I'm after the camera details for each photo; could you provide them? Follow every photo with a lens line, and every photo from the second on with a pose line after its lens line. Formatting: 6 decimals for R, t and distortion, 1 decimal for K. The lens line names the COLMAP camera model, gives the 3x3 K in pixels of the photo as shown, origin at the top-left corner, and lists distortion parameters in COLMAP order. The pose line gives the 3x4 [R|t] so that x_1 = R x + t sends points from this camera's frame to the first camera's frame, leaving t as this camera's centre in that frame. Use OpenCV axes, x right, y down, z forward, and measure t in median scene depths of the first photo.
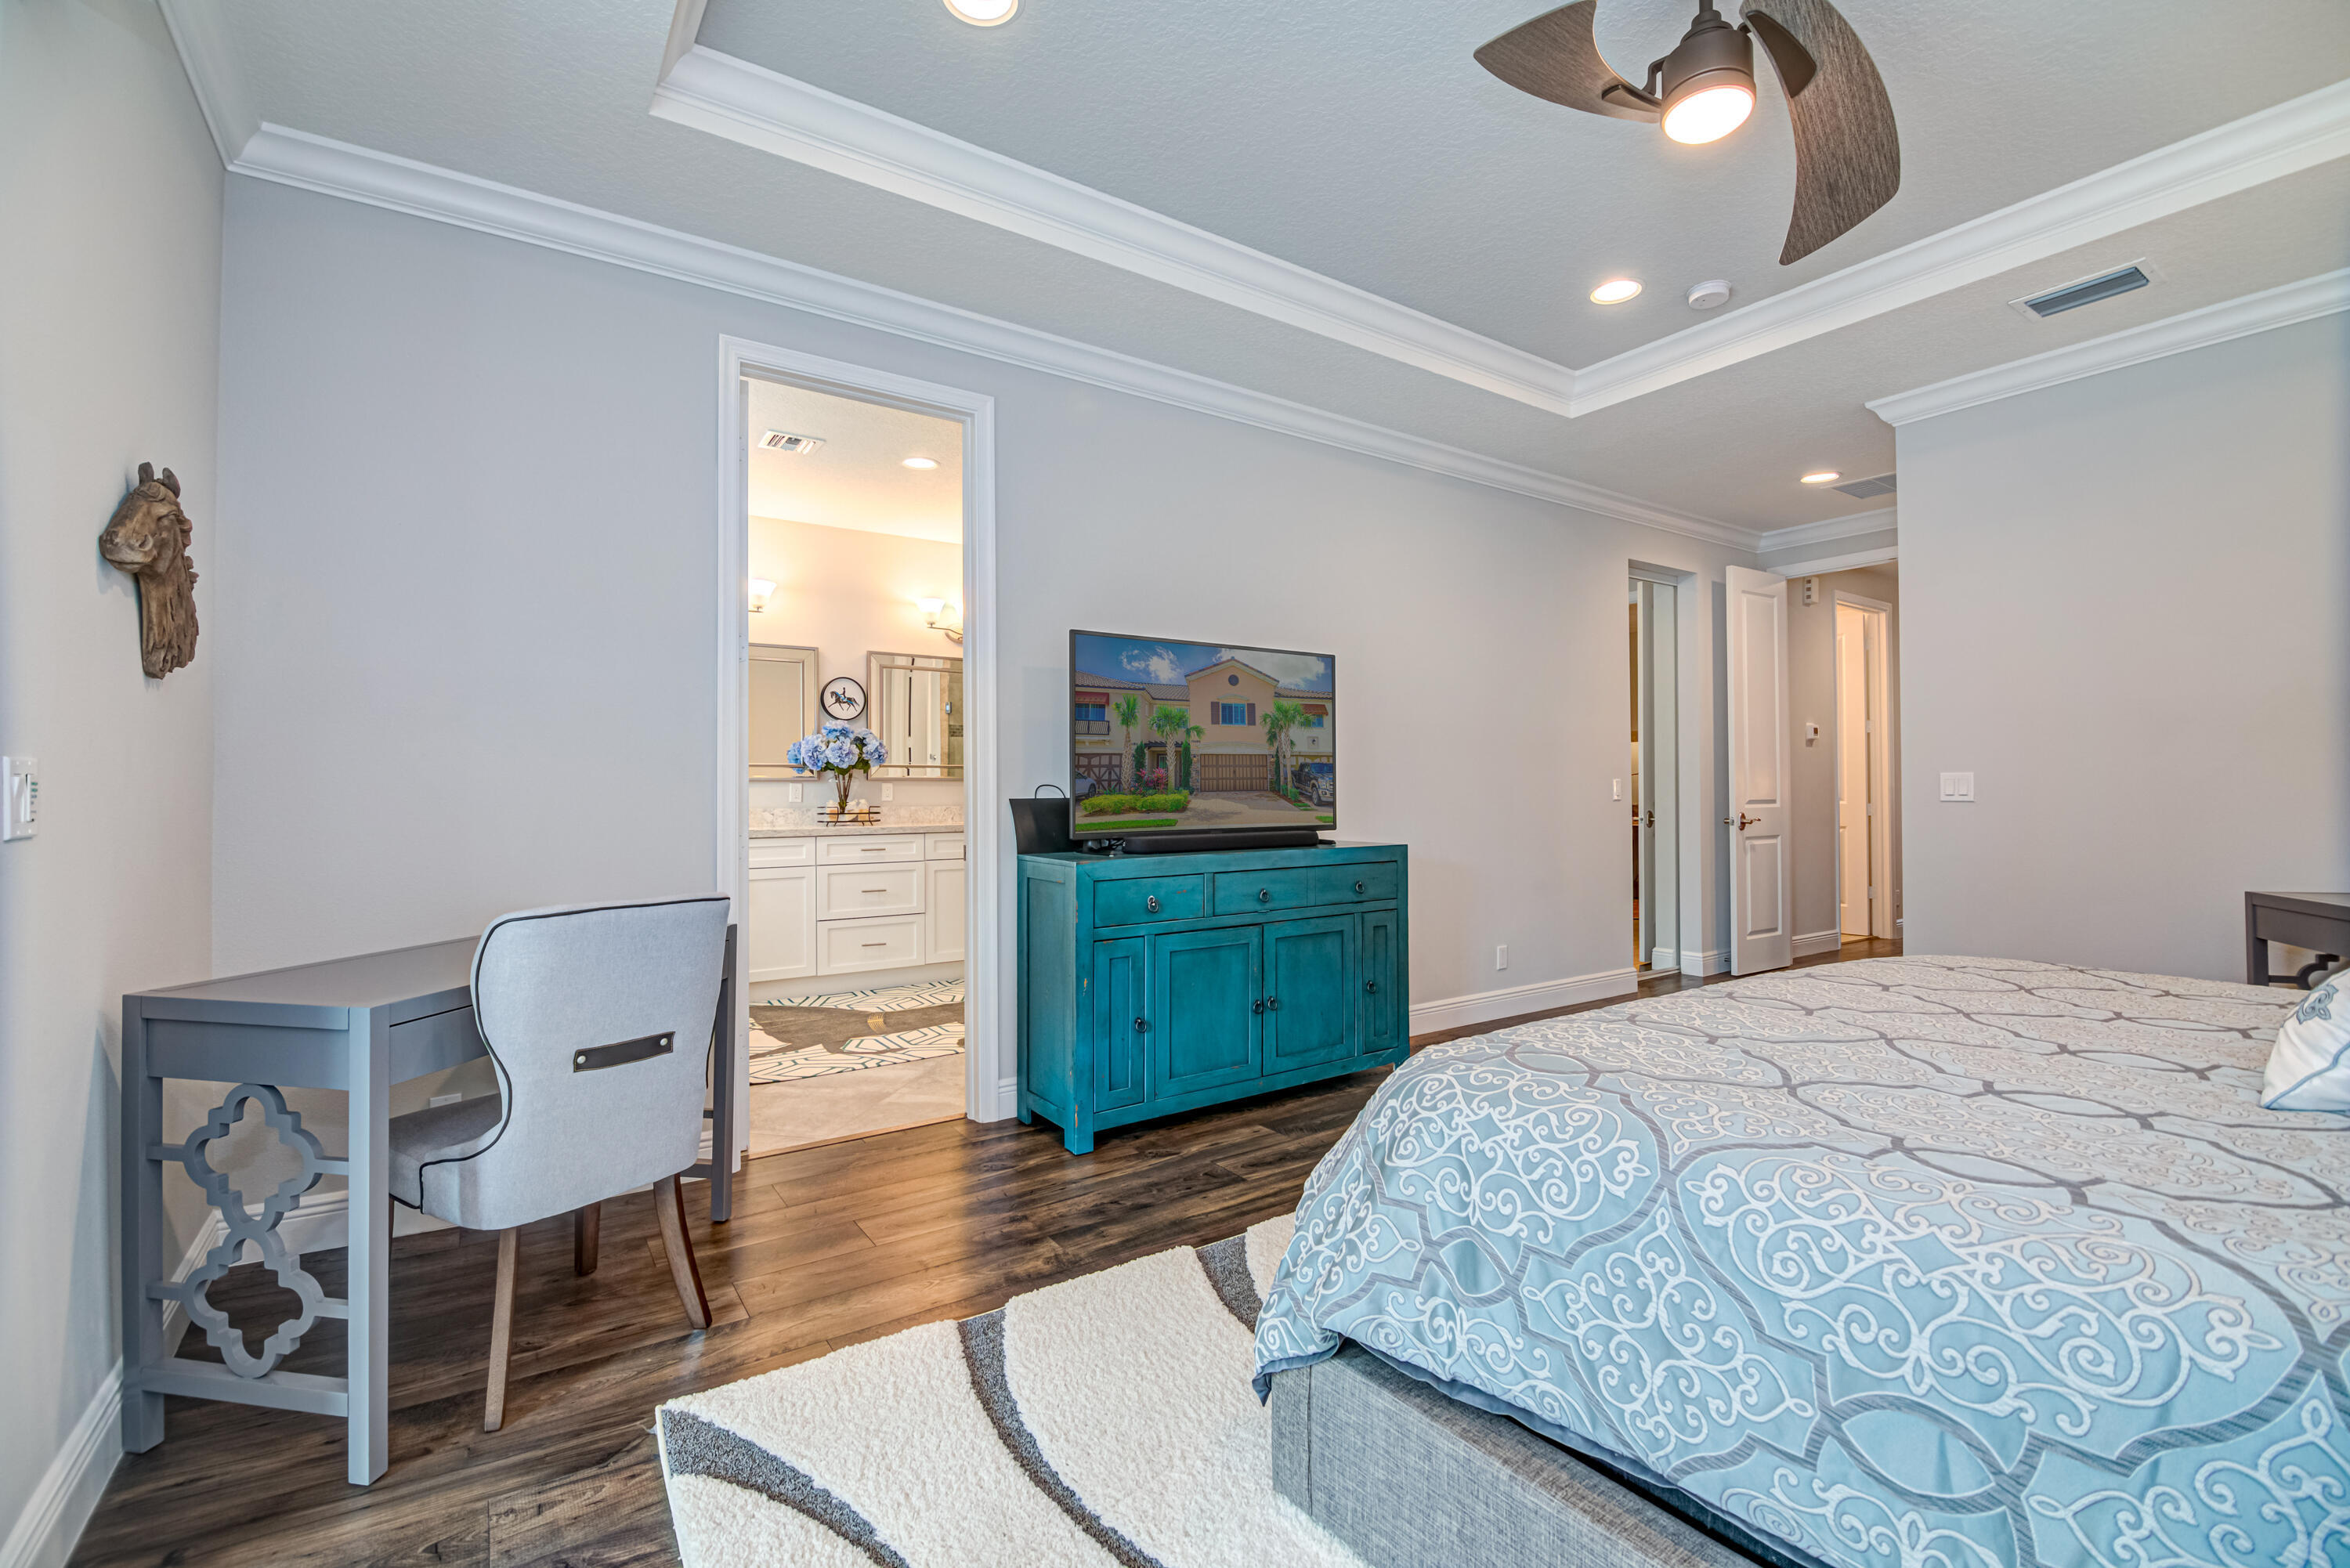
lens RADIAL K [[1019.5, 0, 1167.1], [0, 1019.5, 781.1], [0, 0, 1]] dist [0.001056, -0.011395]
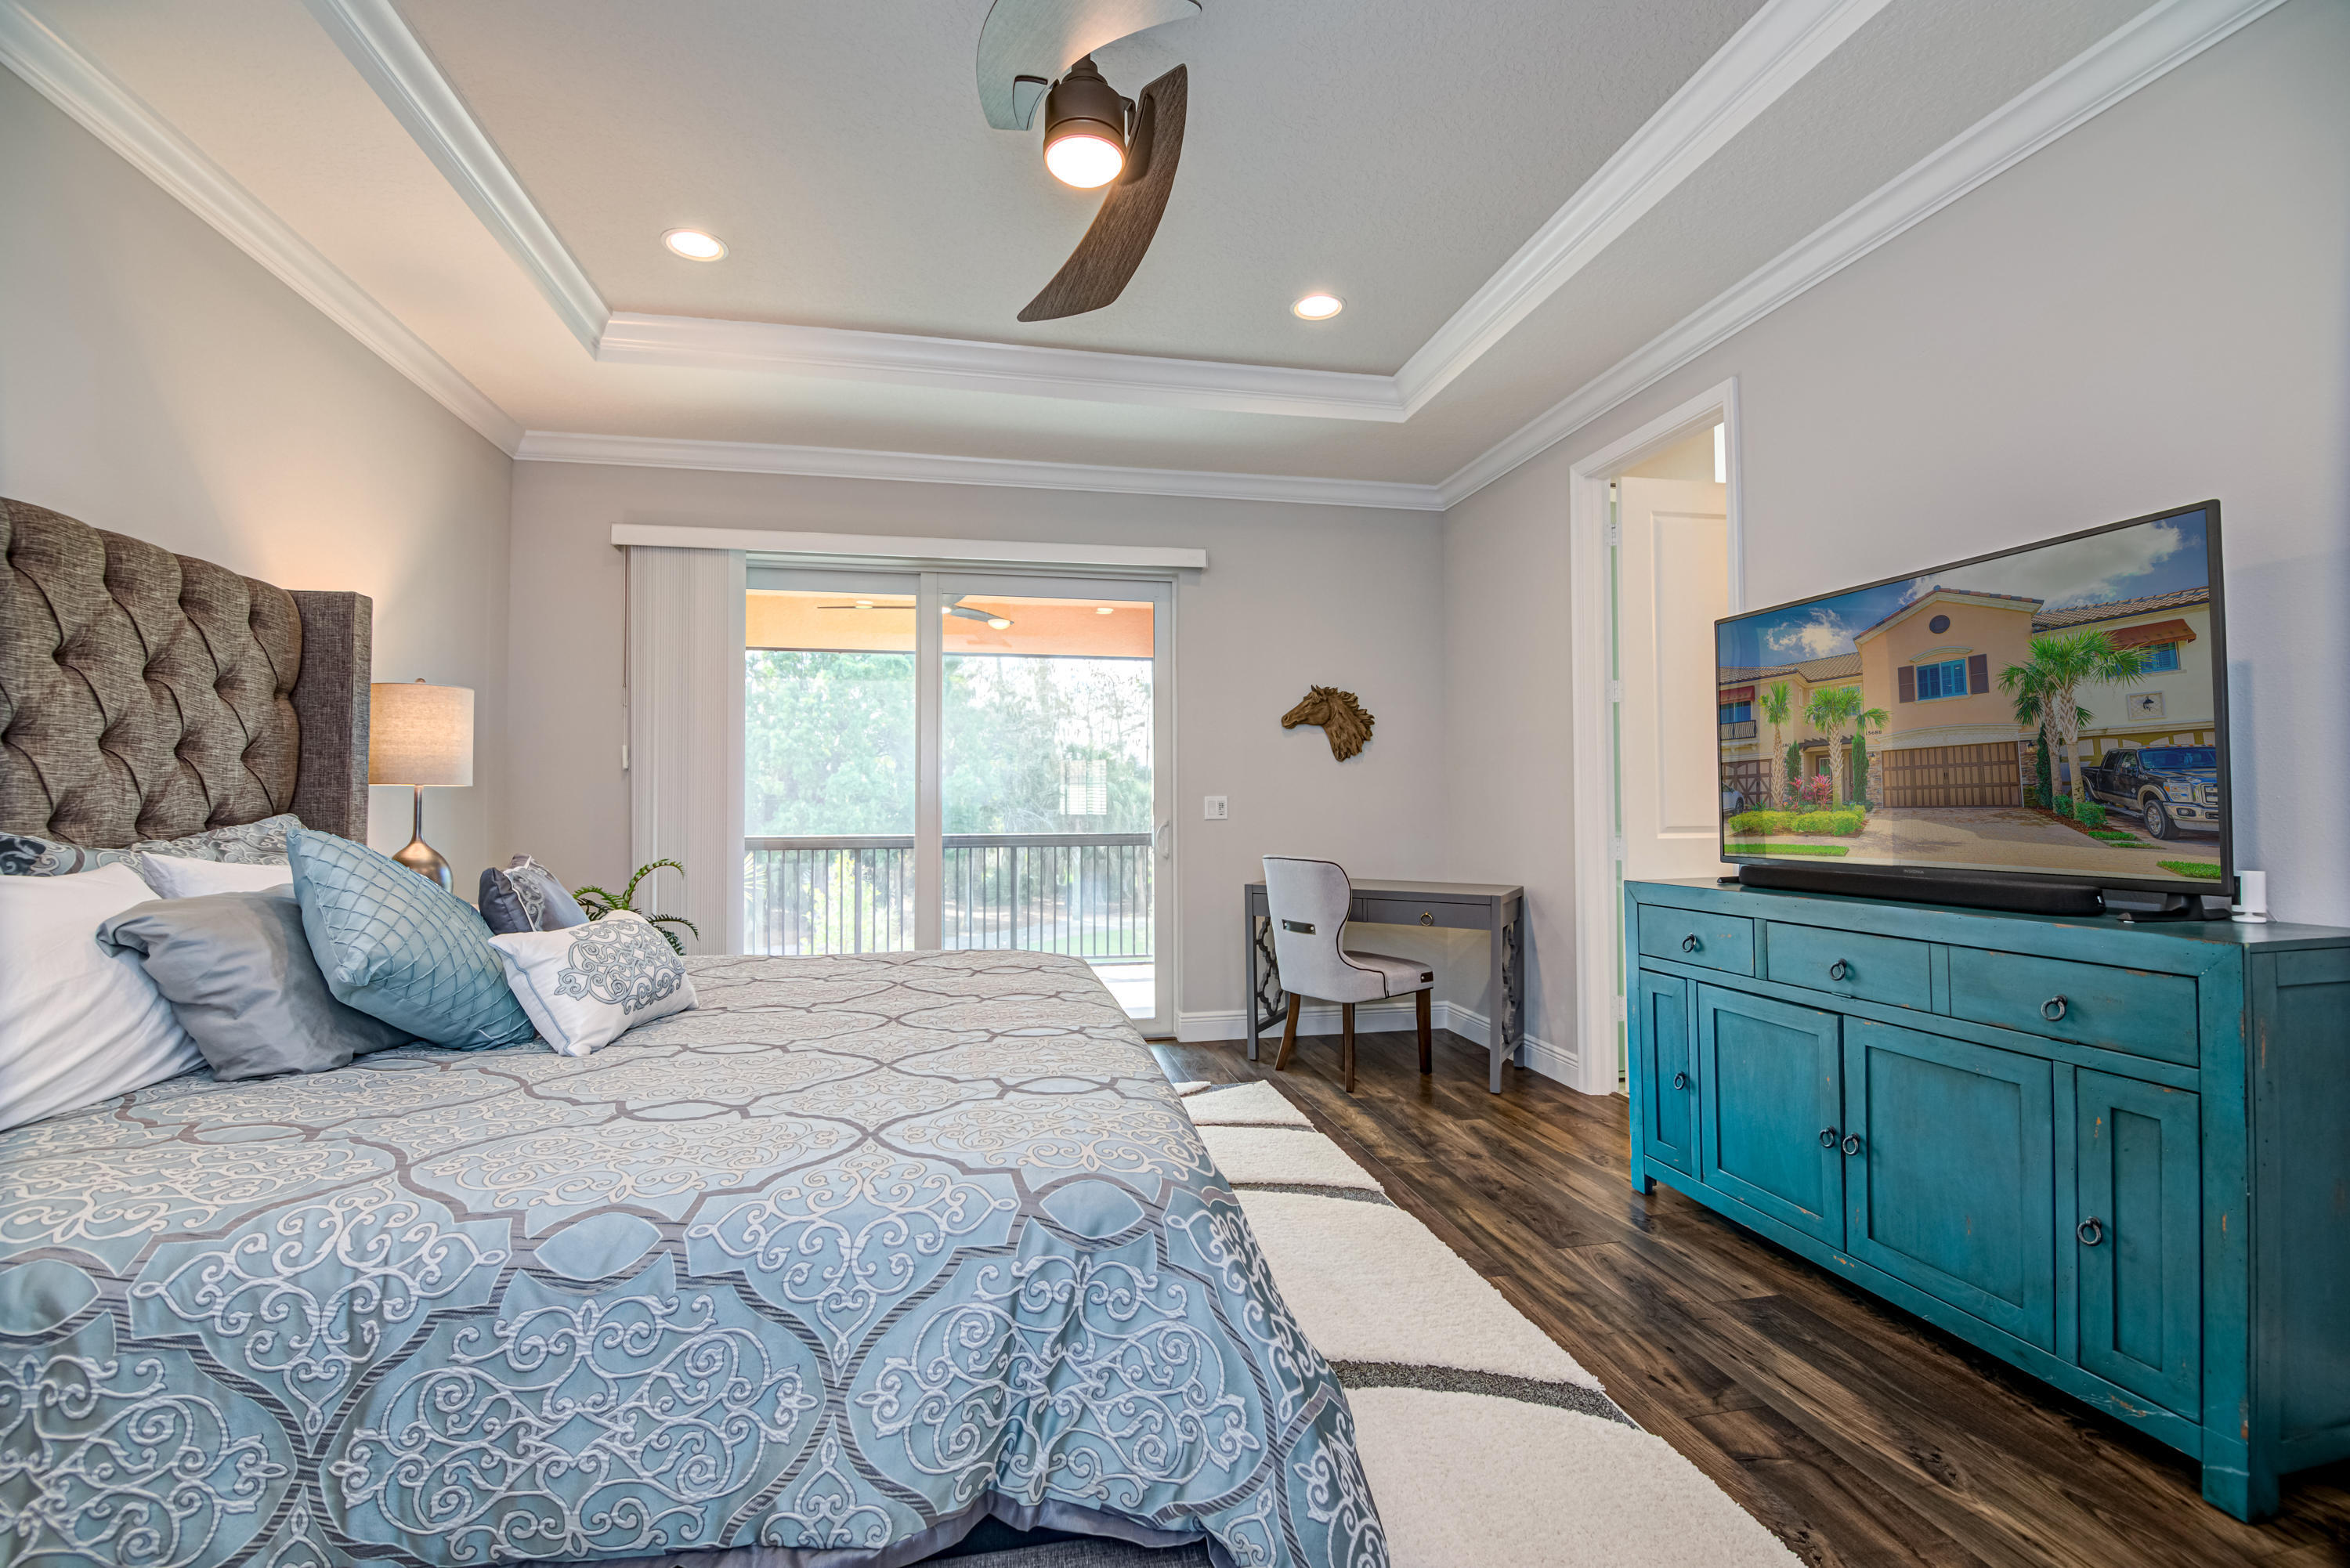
lens RADIAL K [[1019.5, 0, 1167.1], [0, 1019.5, 781.1], [0, 0, 1]] dist [0.001056, -0.011395]
pose [[-0.388471, -0.015443, -0.921331, 0.837968], [0.016282, 0.999588, -0.023620, 0.001146], [0.921317, -0.024177, -0.388060, 0.846845]]
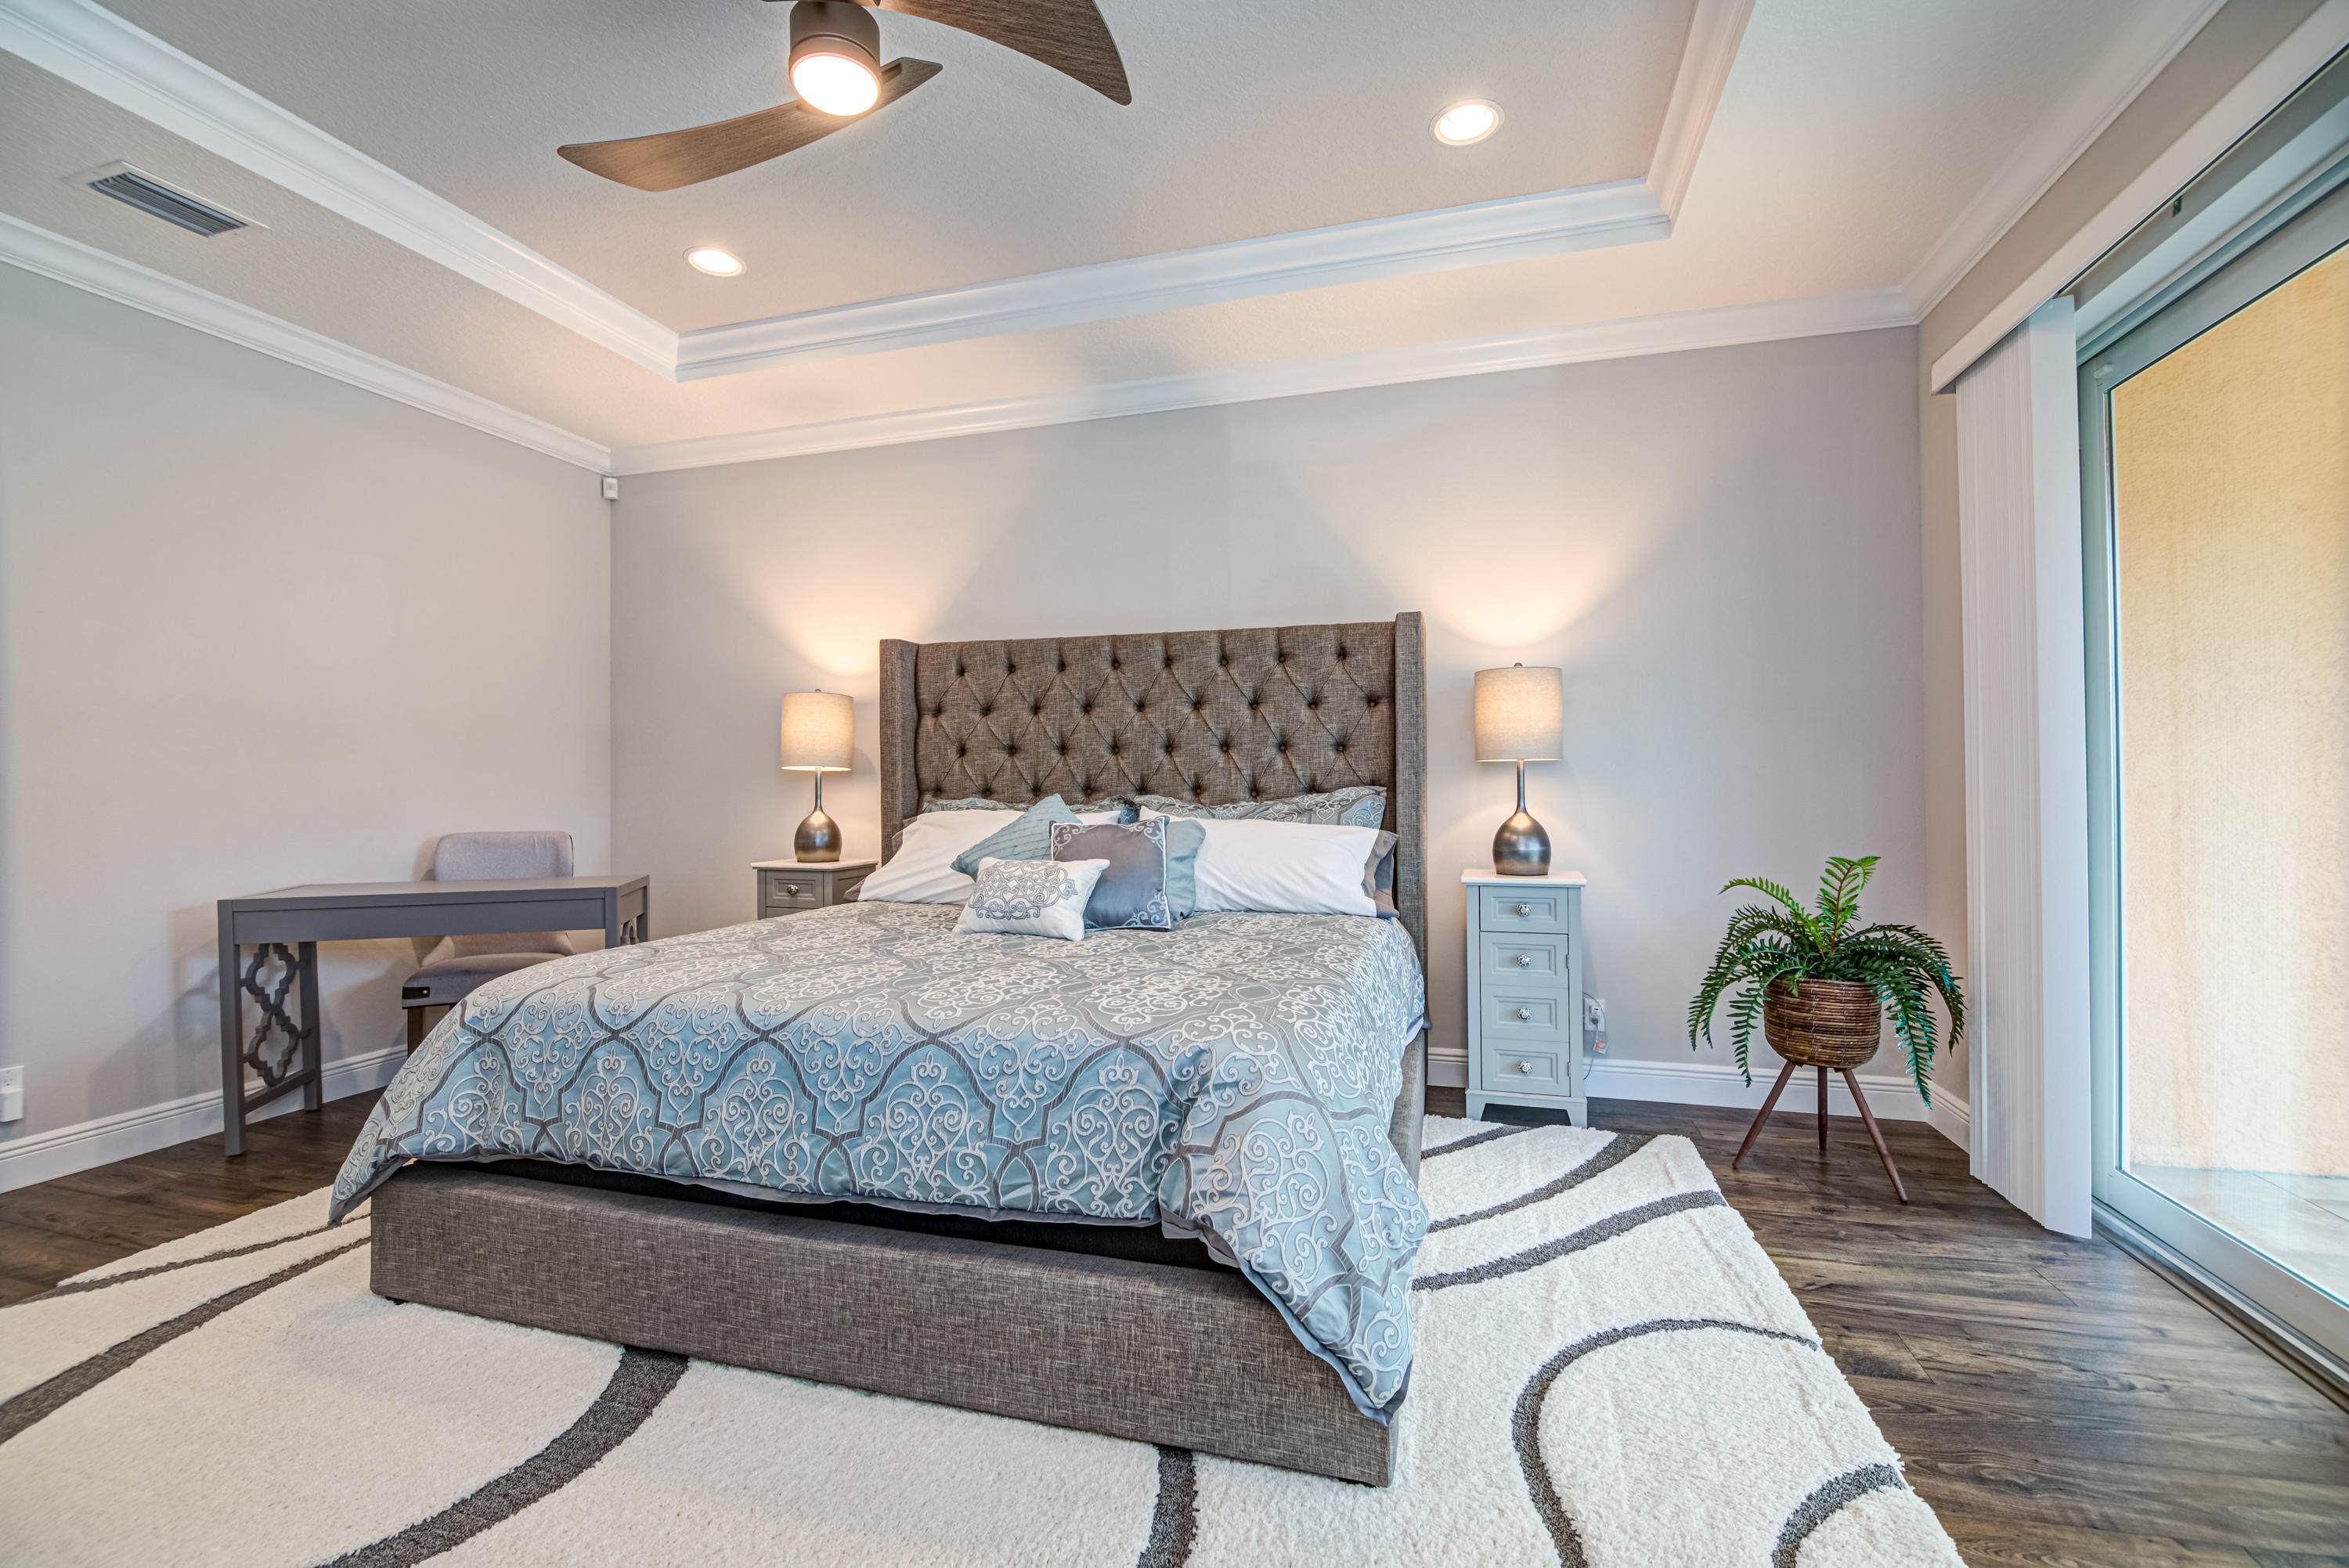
lens RADIAL K [[1019.1, 0, 1166.6], [0, 1019.1, 781.1], [0, 0, 1]] dist [0.001056, -0.011395]
pose [[-0.626587, 0.016826, 0.779170, -0.223902], [0.001968, 0.999798, -0.020008, 0.011836], [-0.779349, -0.011003, -0.626494, 0.782826]]
